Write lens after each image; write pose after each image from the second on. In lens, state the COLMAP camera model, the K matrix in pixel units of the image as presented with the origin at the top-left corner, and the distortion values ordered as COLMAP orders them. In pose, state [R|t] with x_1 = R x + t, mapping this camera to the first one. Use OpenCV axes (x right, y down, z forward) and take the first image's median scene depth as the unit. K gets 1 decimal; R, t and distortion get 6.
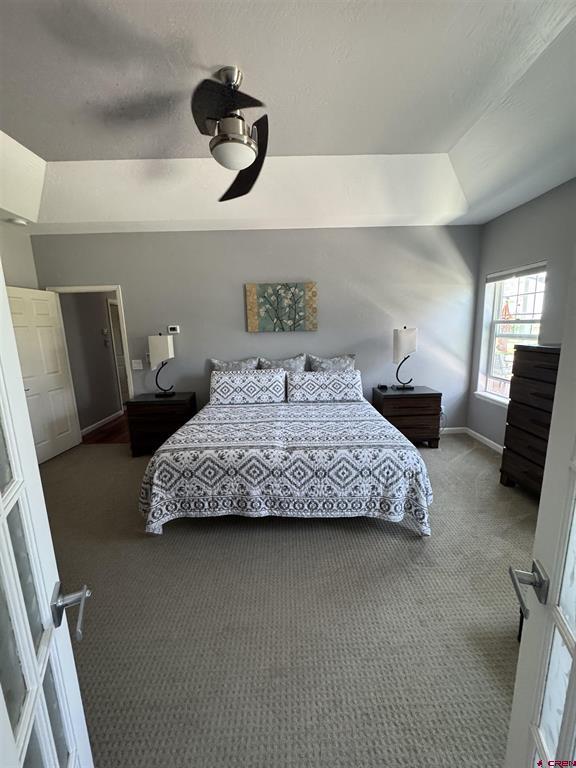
lens RADIAL K [[305.7, 0, 288.3], [0, 305.7, 382.0], [0, 0, 1]] dist [-0.002438, -0.000136]
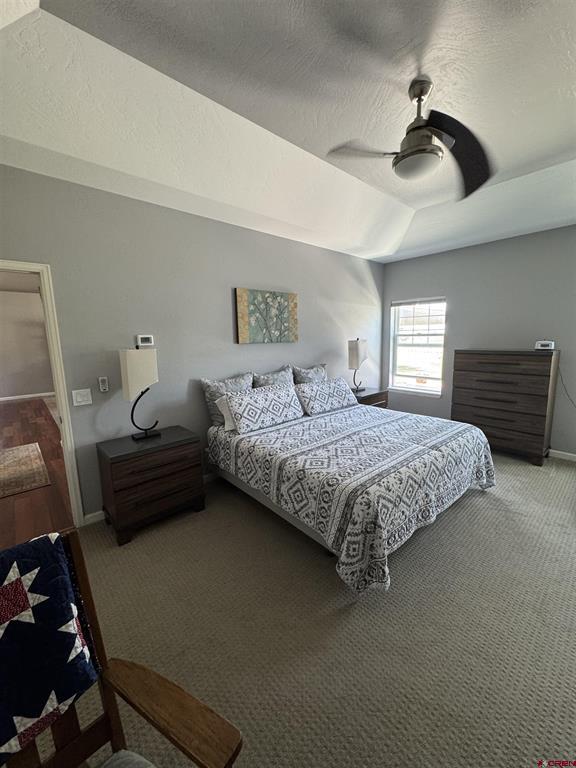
lens RADIAL K [[305.7, 0, 288.3], [0, 305.7, 384.7], [0, 0, 1]] dist [-0.002438, -0.000136]
pose [[0.756535, -0.093150, 0.647285, -0.600968], [0.116693, 0.993147, 0.006534, -0.039845], [-0.643457, 0.070591, 0.762220, 0.275225]]
